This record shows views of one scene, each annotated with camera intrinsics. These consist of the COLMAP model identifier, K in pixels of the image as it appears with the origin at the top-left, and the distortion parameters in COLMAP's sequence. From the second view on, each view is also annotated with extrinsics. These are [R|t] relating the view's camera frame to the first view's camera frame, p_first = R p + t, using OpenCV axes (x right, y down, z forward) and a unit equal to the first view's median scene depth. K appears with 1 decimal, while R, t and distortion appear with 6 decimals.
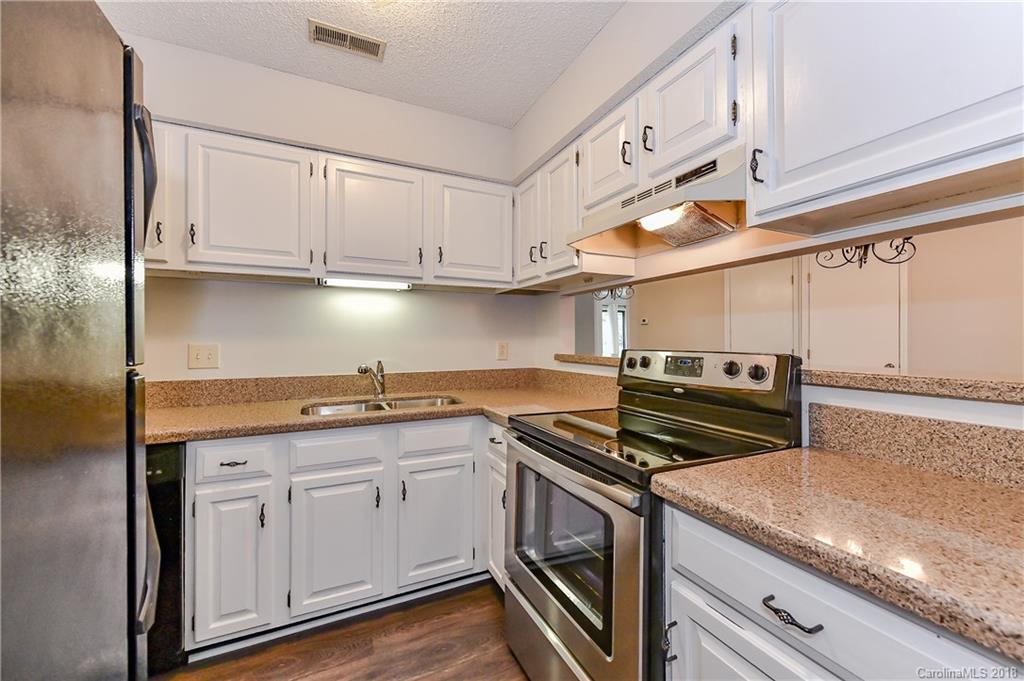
lens RADIAL K [[401.3, 0, 508.4], [0, 401.3, 337.0], [0, 0, 1]] dist [0.003140, -0.001648]
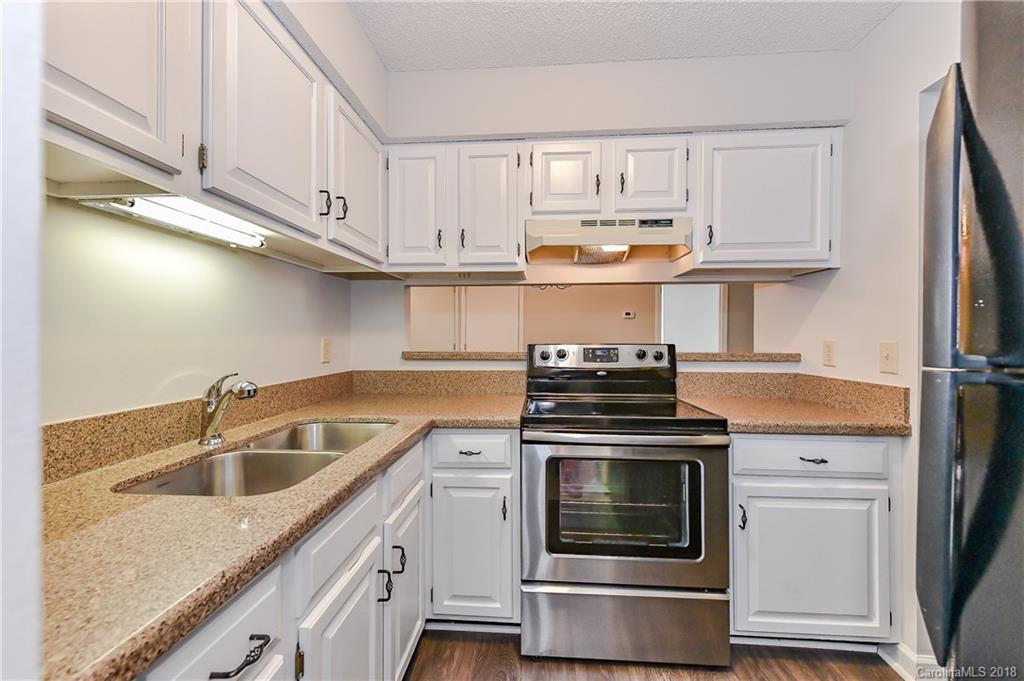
lens RADIAL K [[401.3, 0, 513.7], [0, 401.3, 338.4], [0, 0, 1]] dist [0.003140, -0.001648]
pose [[0.490066, -0.000969, 0.871685, -0.766730], [-0.006529, 0.999967, 0.004782, 0.010556], [-0.871661, -0.008035, 0.490043, 0.518925]]
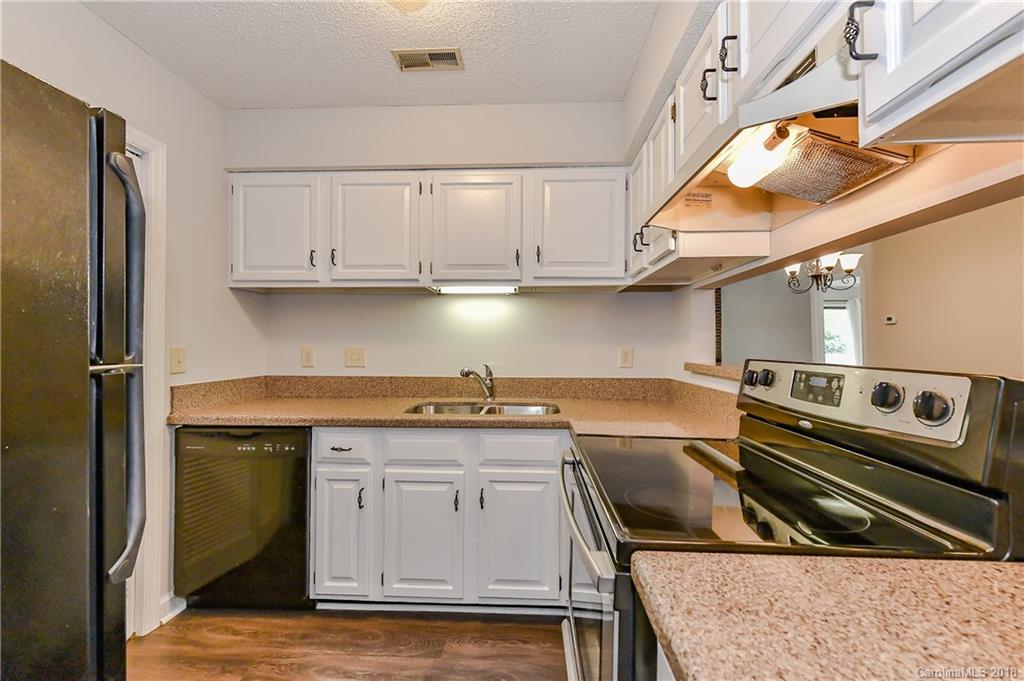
lens RADIAL K [[401.3, 0, 509.2], [0, 401.3, 336.8], [0, 0, 1]] dist [0.003140, -0.001648]
pose [[0.883272, -0.003697, -0.468846, 0.264194], [-0.001222, 0.999947, -0.010188, -0.001039], [0.468859, 0.009572, 0.883221, 0.170735]]
